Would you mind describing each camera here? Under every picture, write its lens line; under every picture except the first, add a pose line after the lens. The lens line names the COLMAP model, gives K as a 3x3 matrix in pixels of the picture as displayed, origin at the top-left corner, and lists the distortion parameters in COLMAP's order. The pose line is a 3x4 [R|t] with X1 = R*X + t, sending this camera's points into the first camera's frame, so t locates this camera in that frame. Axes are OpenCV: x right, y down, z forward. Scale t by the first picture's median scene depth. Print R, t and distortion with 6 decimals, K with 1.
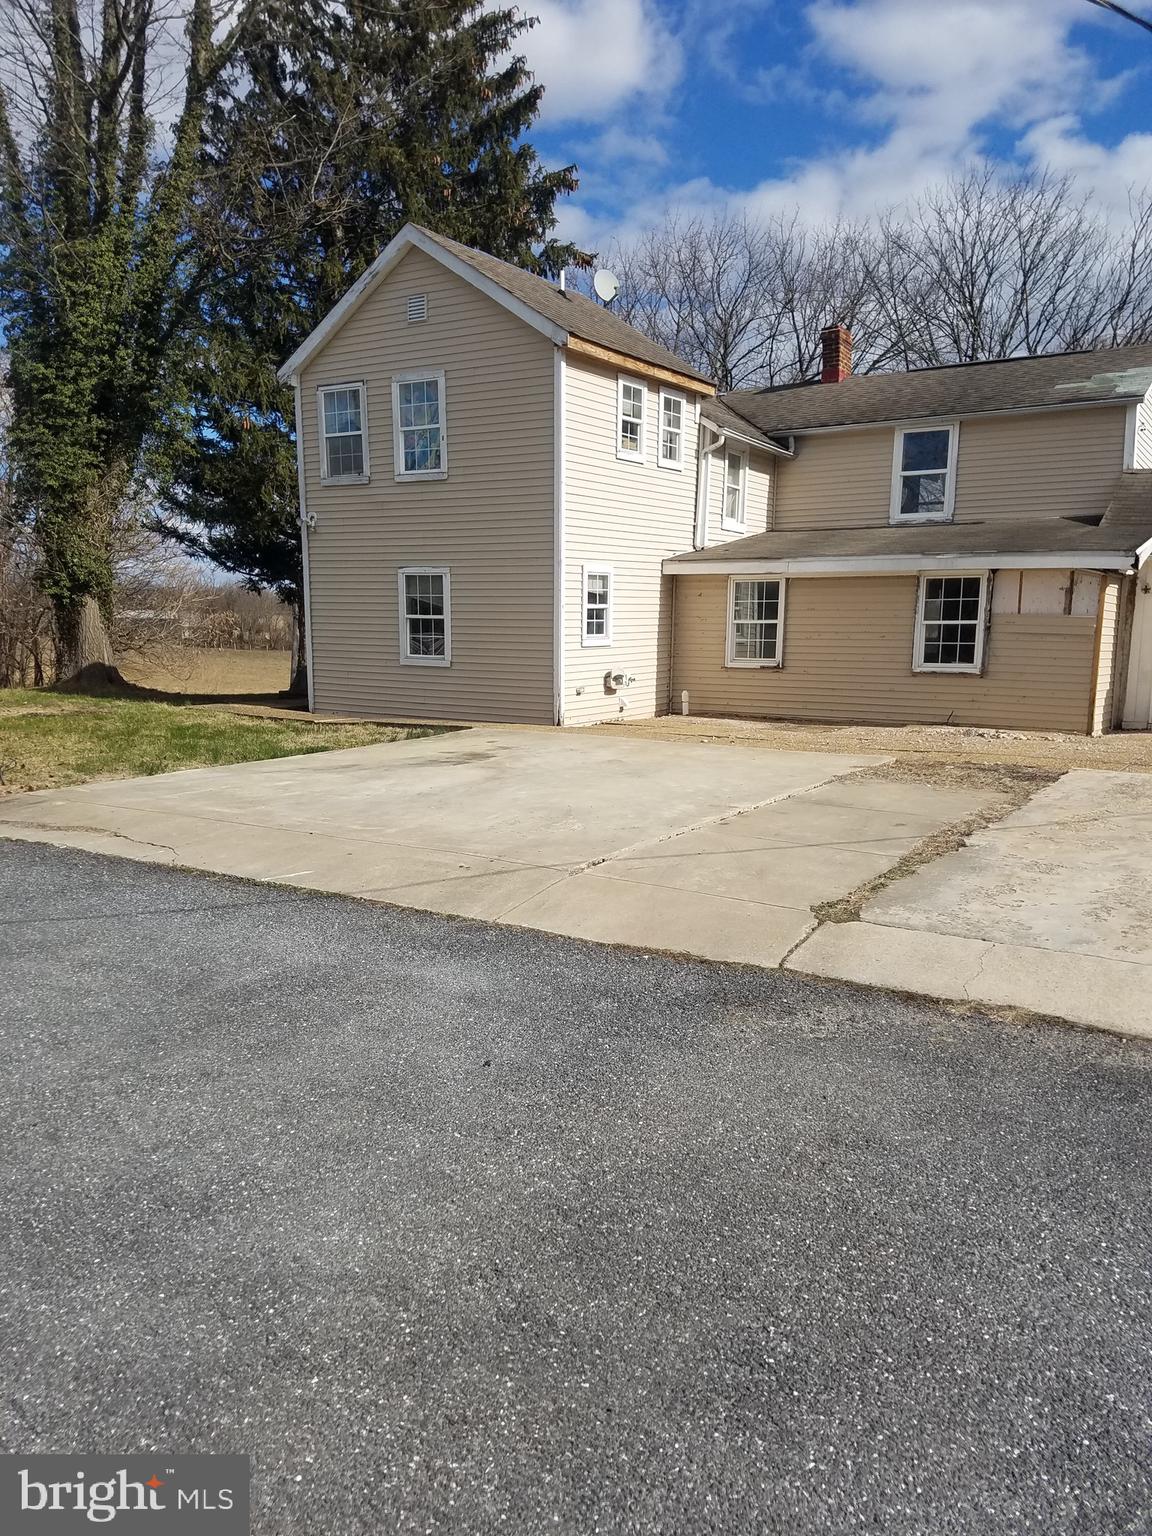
lens RADIAL K [[1189.0, 0, 497.0], [0, 1189.0, 819.9], [0, 0, 1]] dist [0.170002, -0.217710]
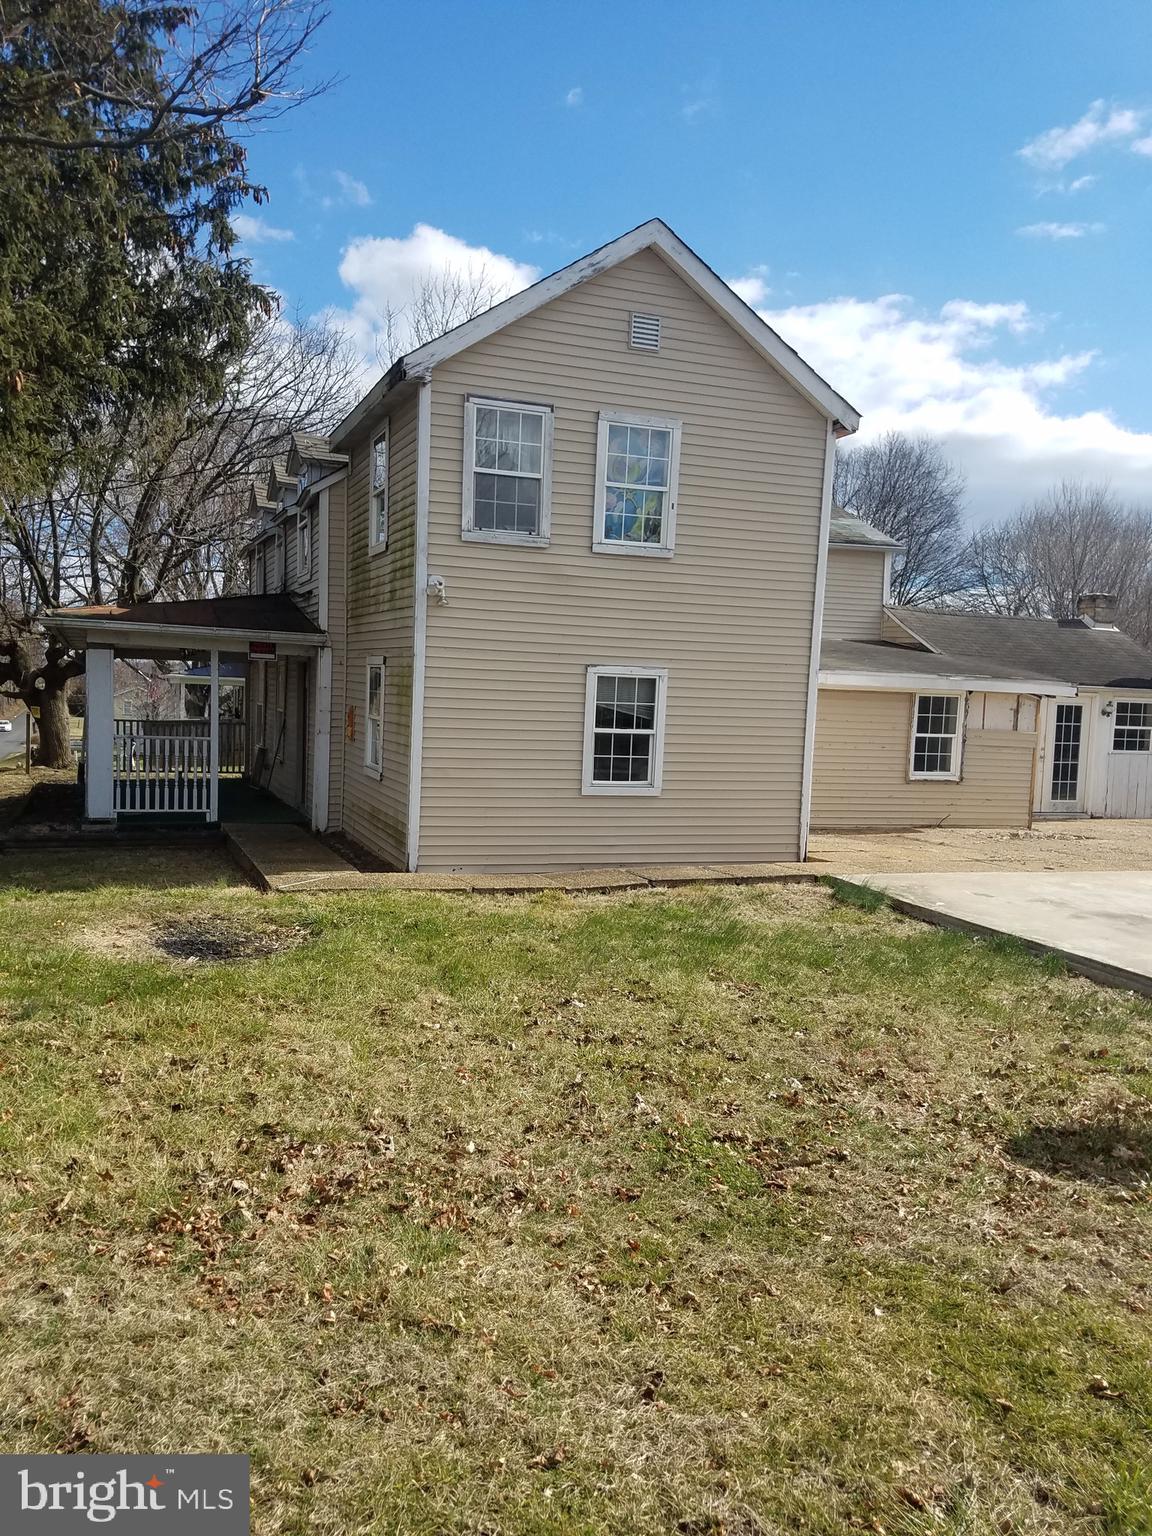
lens RADIAL K [[1189.0, 0, 530.2], [0, 1189.0, 795.1], [0, 0, 1]] dist [0.170002, -0.217710]
pose [[0.600787, -0.054943, 0.797519, -0.718764], [0.105069, 0.994408, -0.010644, -0.132761], [-0.792474, 0.090190, 0.603200, 0.620562]]
